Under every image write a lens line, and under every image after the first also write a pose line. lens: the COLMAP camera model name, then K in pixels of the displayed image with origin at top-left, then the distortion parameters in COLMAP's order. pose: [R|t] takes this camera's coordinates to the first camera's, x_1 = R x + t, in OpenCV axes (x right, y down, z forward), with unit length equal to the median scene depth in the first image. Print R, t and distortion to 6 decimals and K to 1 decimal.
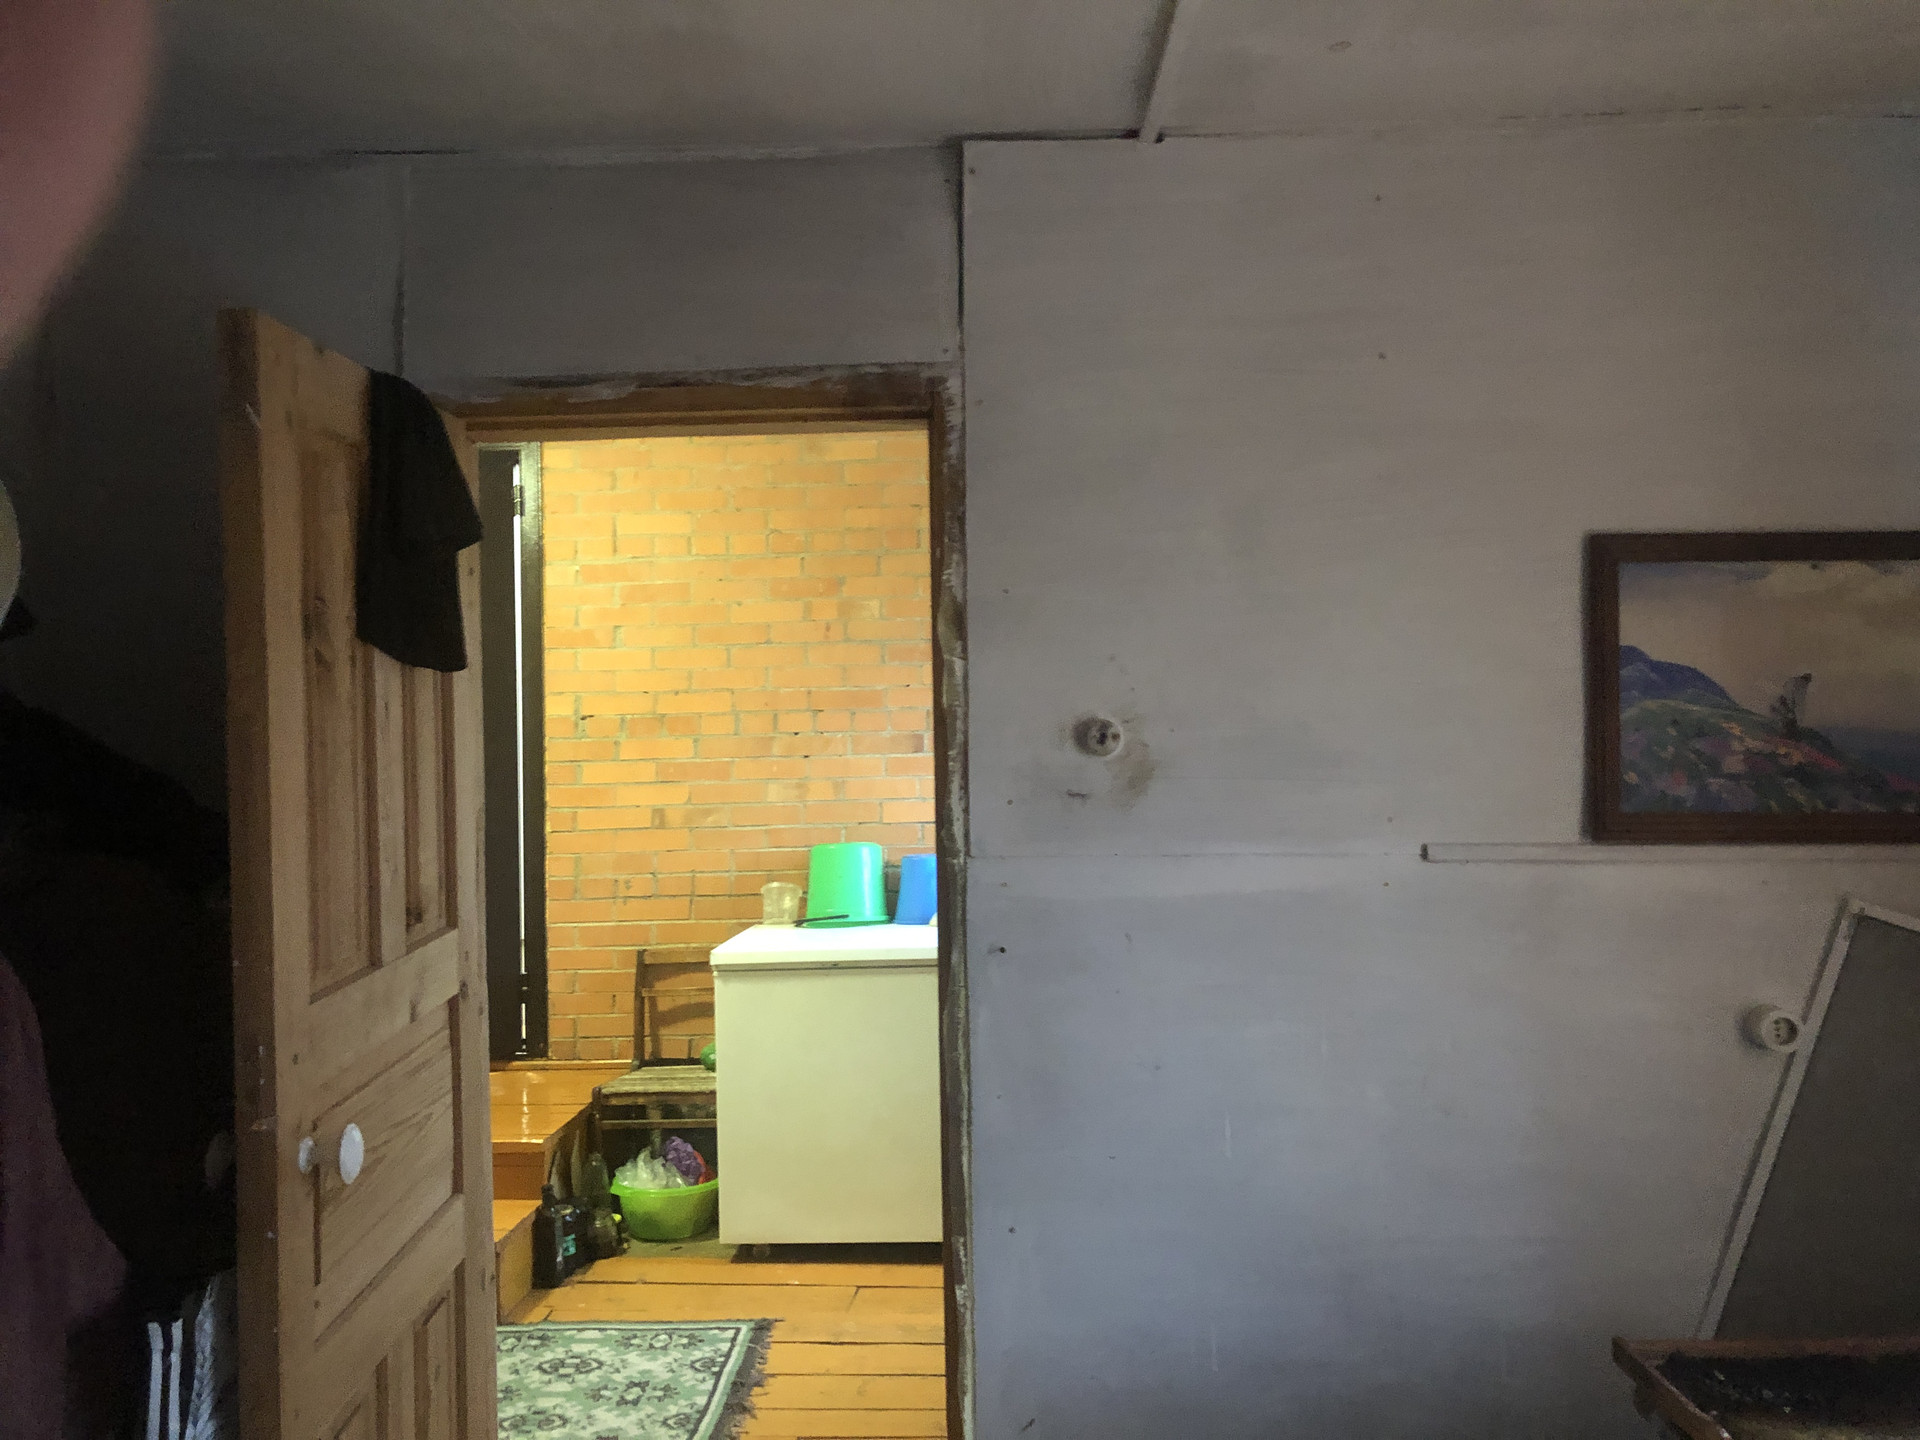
lens RADIAL K [[1561.9, 0, 957.0], [0, 1561.9, 702.9], [0, 0, 1]] dist [0.043996, -0.046673]
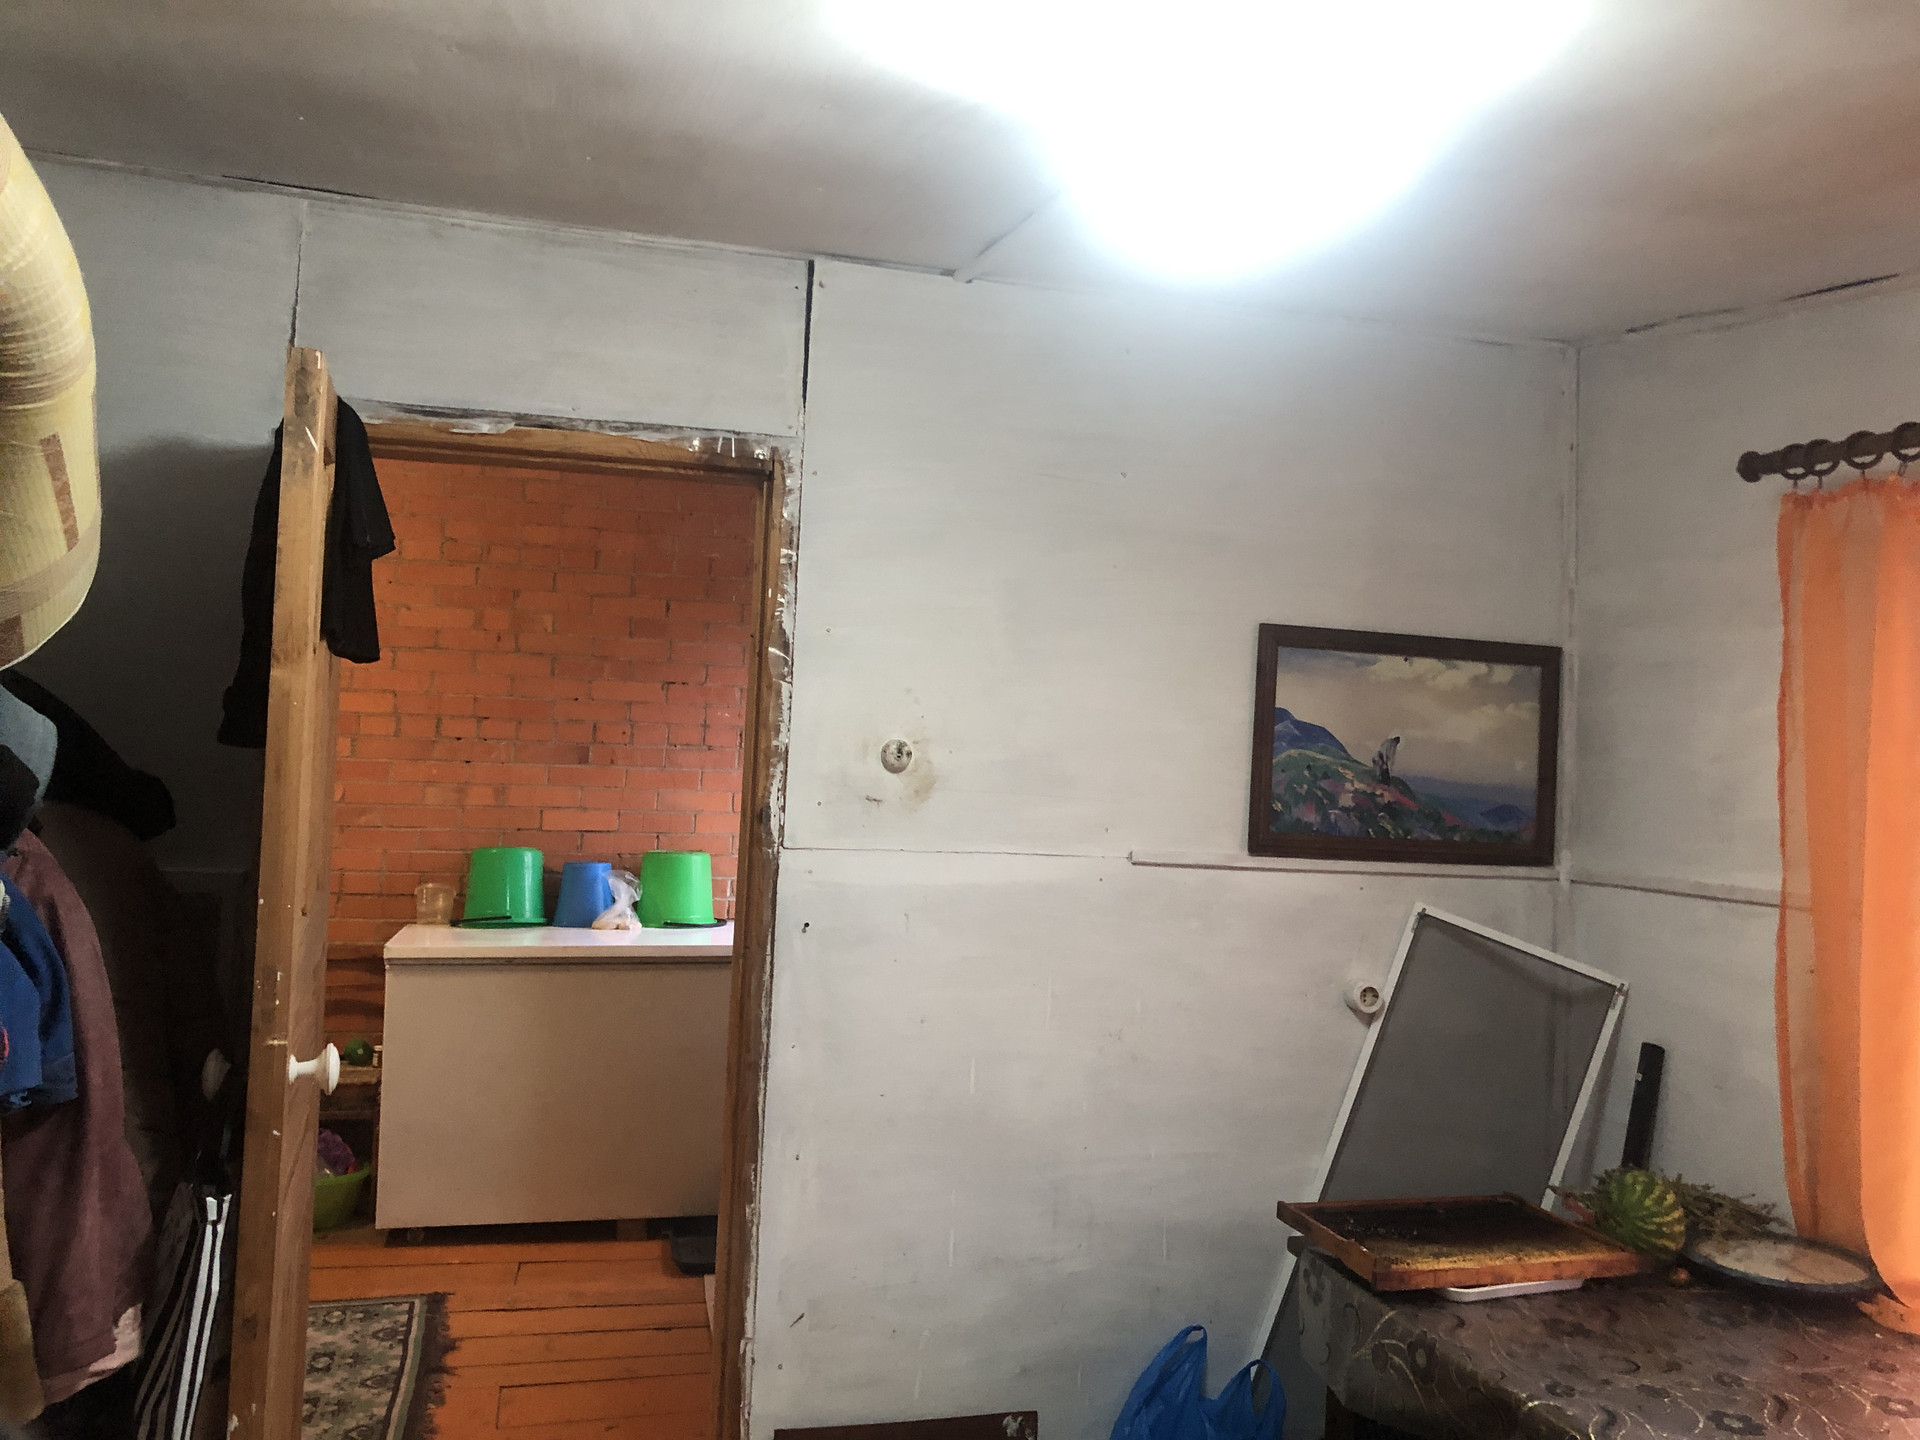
lens RADIAL K [[1561.9, 0, 955.0], [0, 1561.9, 723.4], [0, 0, 1]] dist [0.043996, -0.046673]
pose [[0.955703, 0.062528, 0.287616, -0.213532], [-0.060752, 0.998039, -0.015103, 0.013255], [-0.287996, -0.003039, 0.957627, -0.188610]]
